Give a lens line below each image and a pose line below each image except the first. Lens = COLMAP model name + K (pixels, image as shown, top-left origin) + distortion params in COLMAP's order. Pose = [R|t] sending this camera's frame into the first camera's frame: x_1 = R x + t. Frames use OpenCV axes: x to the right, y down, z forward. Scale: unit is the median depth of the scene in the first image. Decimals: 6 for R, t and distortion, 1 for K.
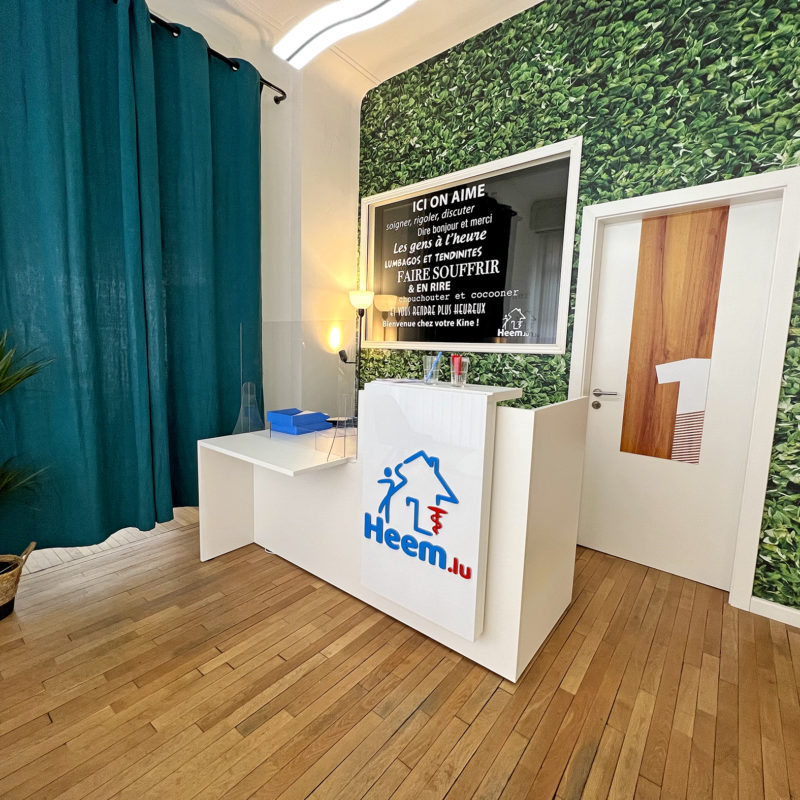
lens RADIAL K [[479.4, 0, 399.3], [0, 479.4, 383.6], [0, 0, 1]] dist [-0.006316, 0.000089]
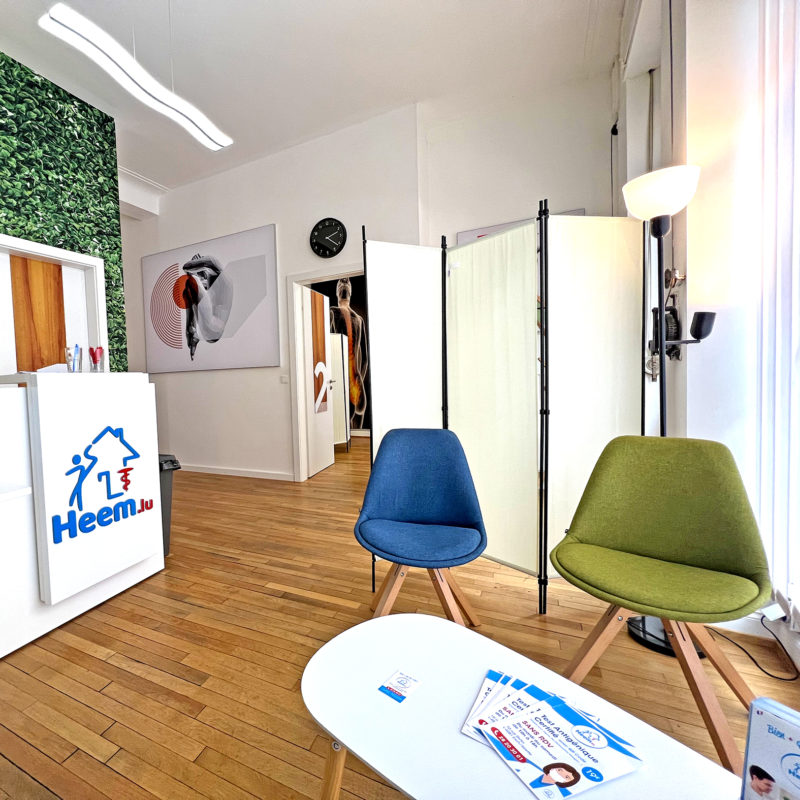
lens RADIAL K [[479.4, 0, 399.3], [0, 479.4, 383.6], [0, 0, 1]] dist [-0.006316, 0.000089]
pose [[-0.473061, 0.000022, 0.881030, -1.286403], [0.131280, 0.988838, 0.070465, 0.045565], [-0.871194, 0.148996, -0.467783, 0.886301]]
